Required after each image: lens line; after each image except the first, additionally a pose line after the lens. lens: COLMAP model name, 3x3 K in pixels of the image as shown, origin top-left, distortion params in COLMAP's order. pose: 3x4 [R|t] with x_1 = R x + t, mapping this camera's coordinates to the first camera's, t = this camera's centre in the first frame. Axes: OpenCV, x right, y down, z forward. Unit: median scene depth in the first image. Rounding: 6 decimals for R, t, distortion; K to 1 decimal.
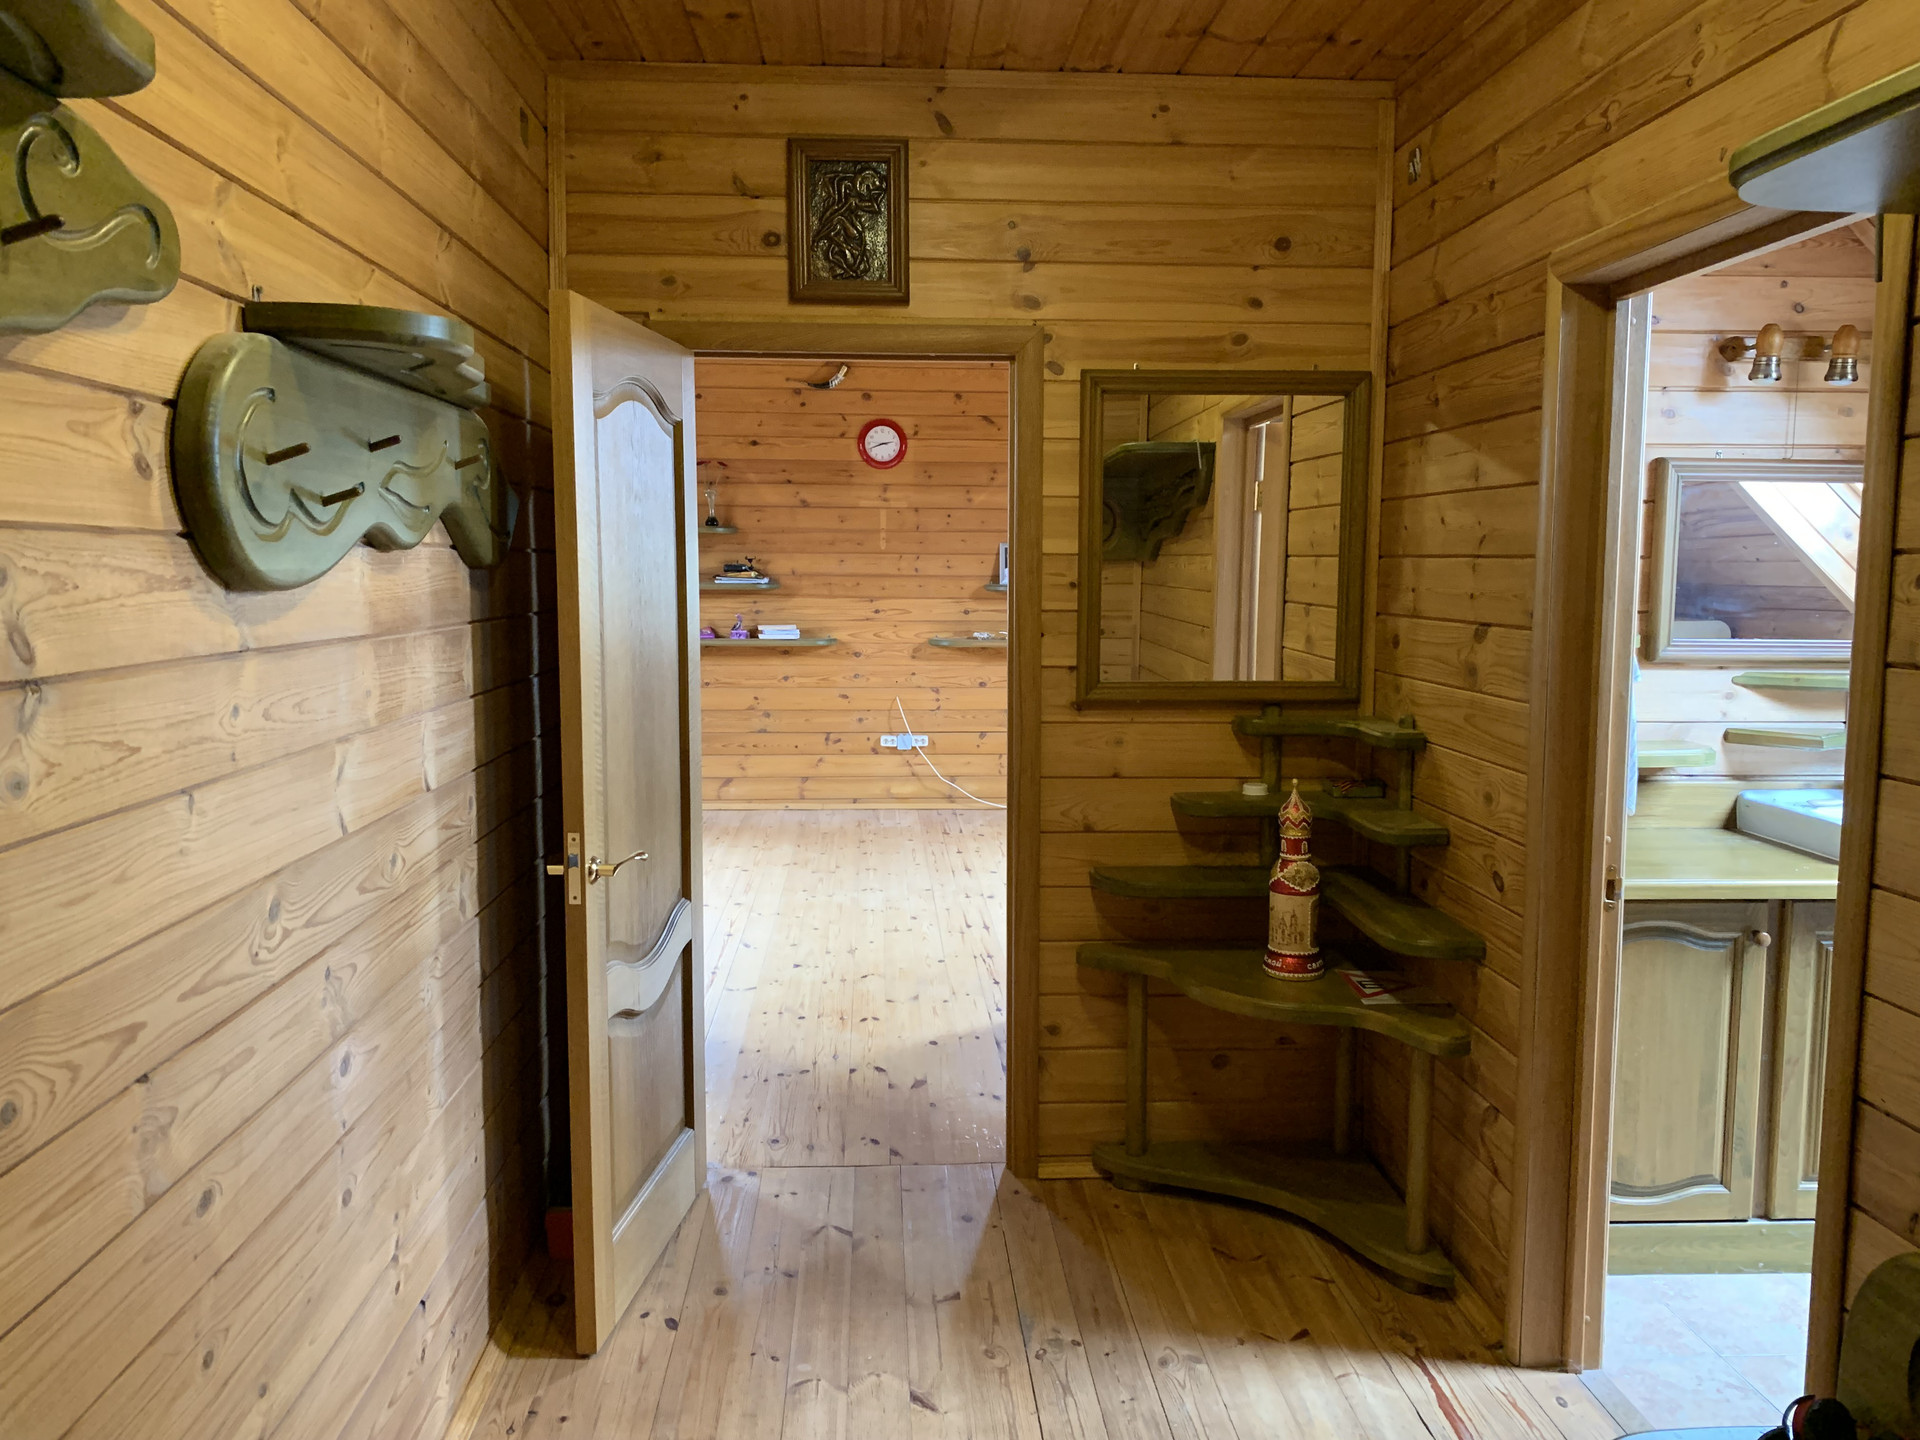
lens RADIAL K [[1470.8, 0, 958.7], [0, 1470.8, 706.9], [0, 0, 1]] dist [0.016070, -0.009497]
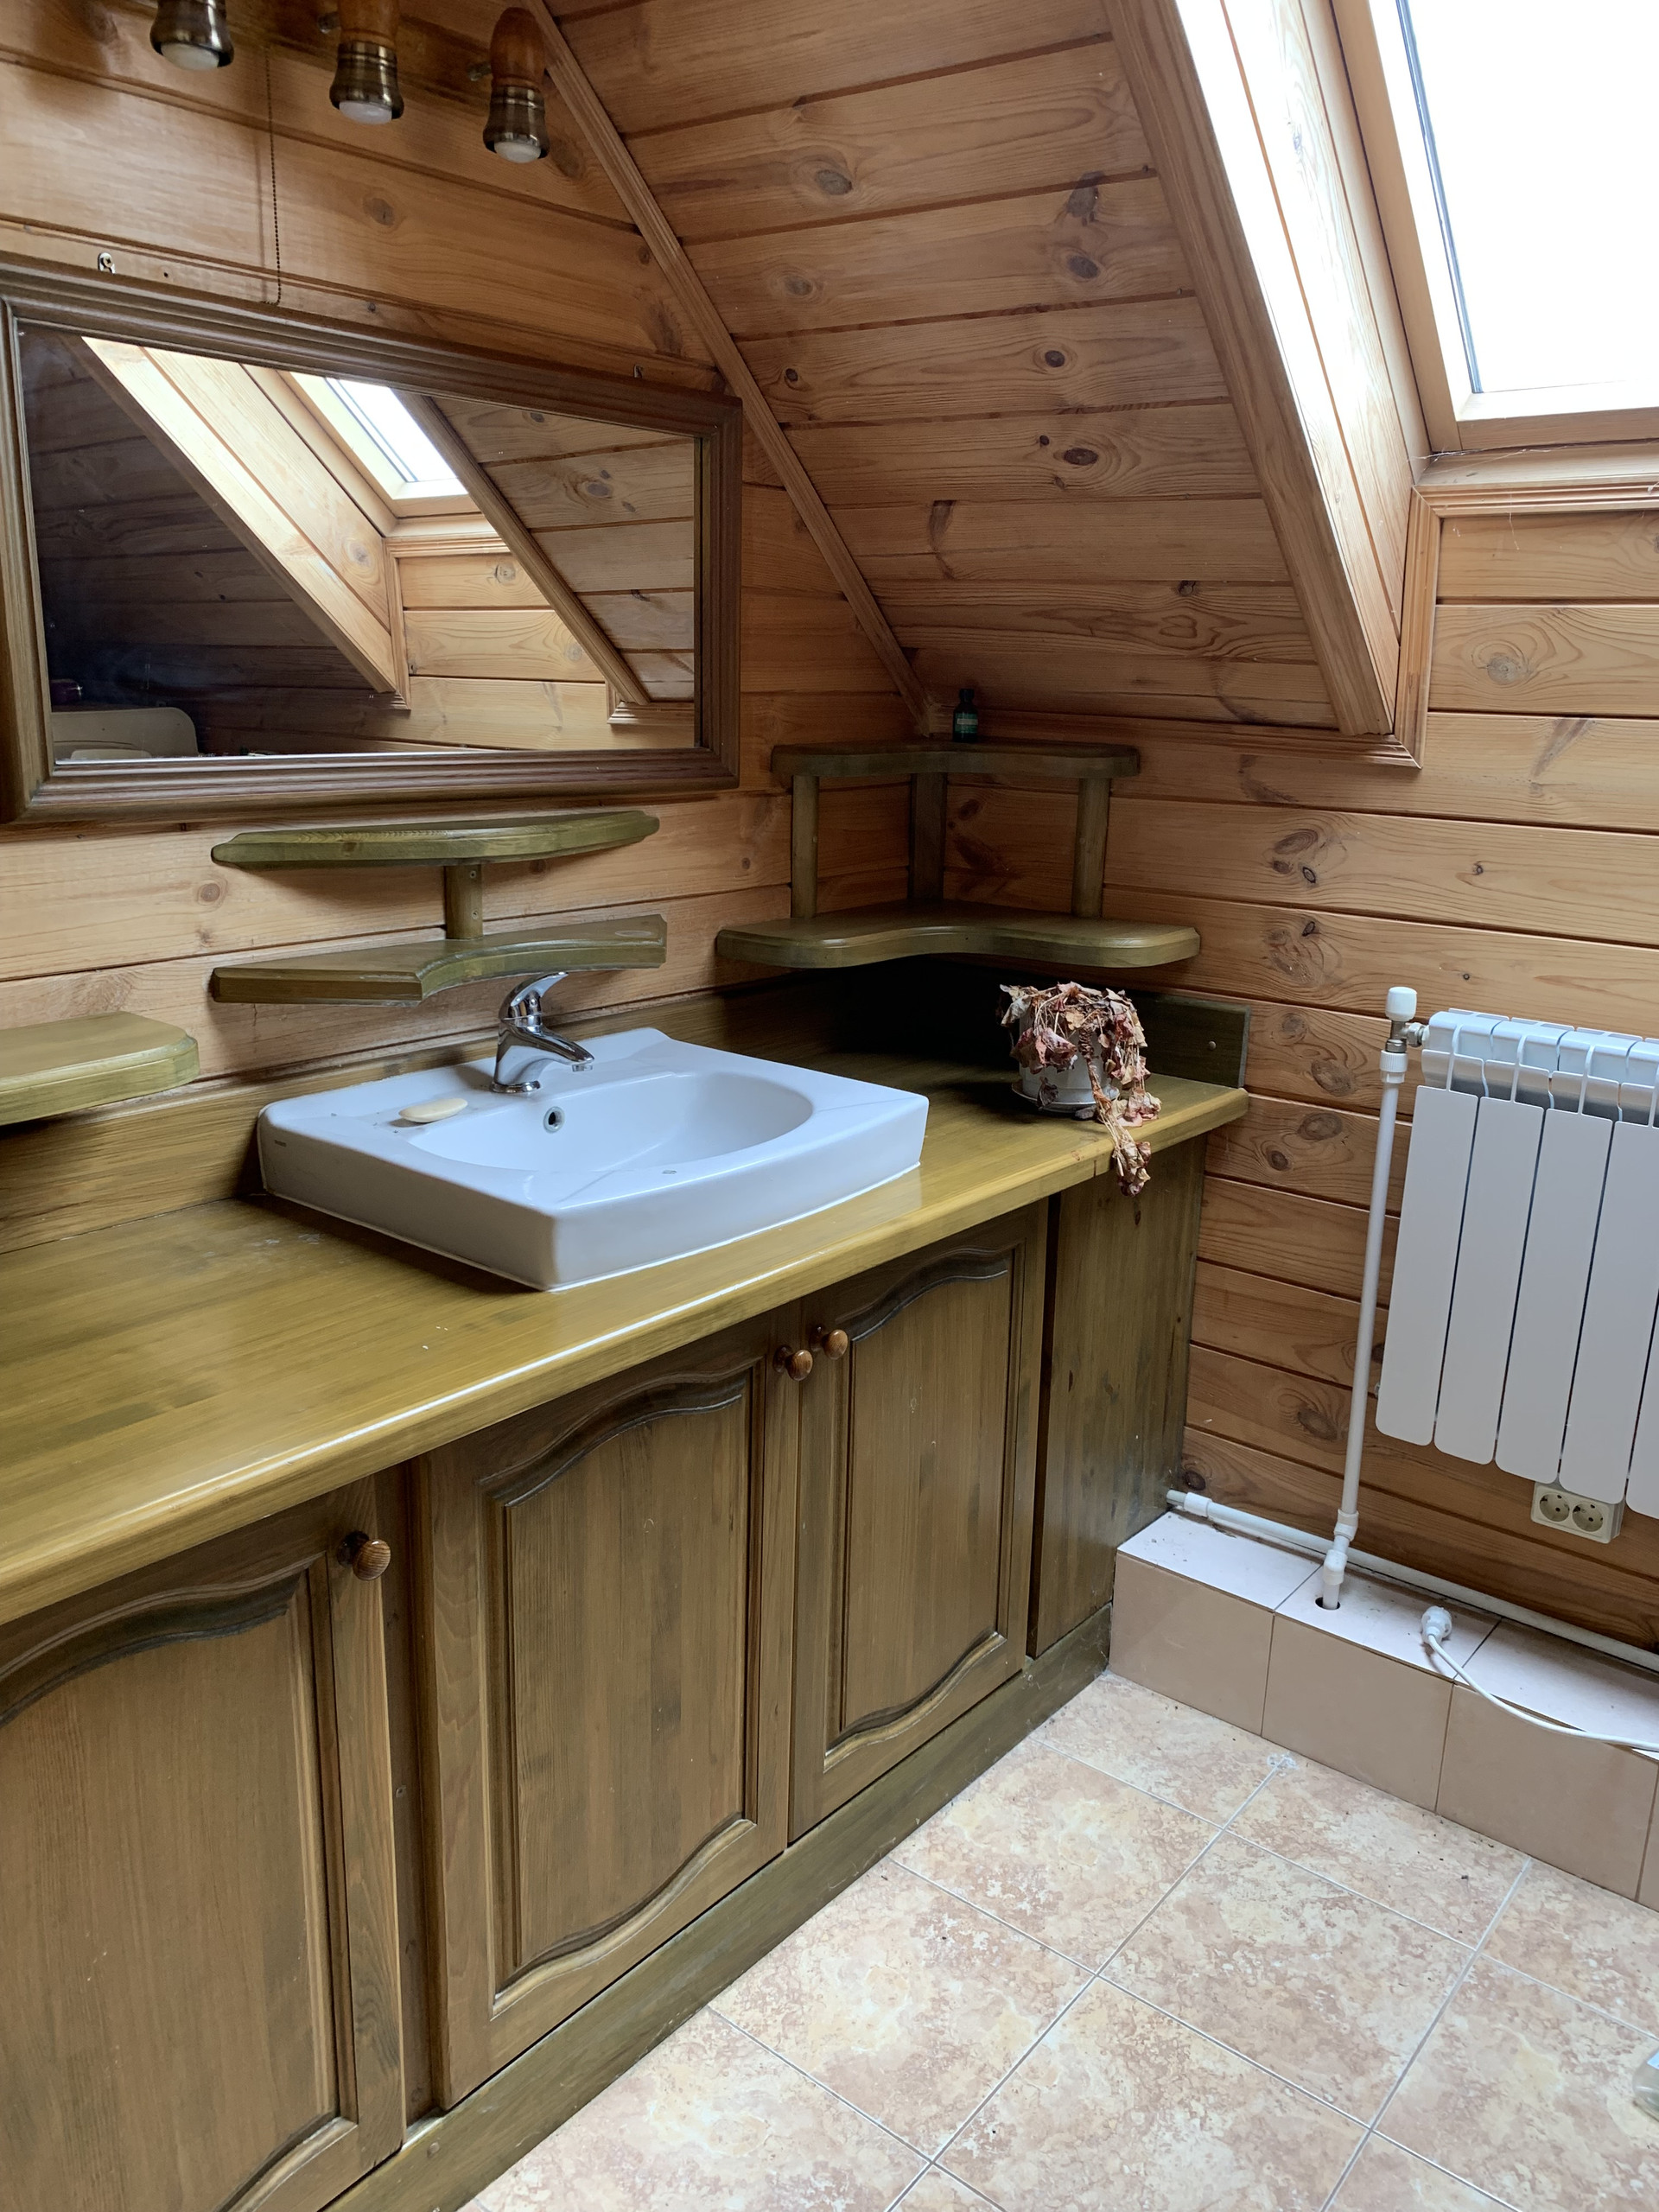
lens RADIAL K [[1694.4, 0, 823.8], [0, 1694.4, 1101.9], [0, 0, 1]] dist [0.016070, -0.009497]
pose [[0.675552, -0.174108, 0.716461, 0.289411], [0.054786, 0.980886, 0.186709, -0.030359], [-0.735275, -0.086880, 0.672178, 0.553335]]
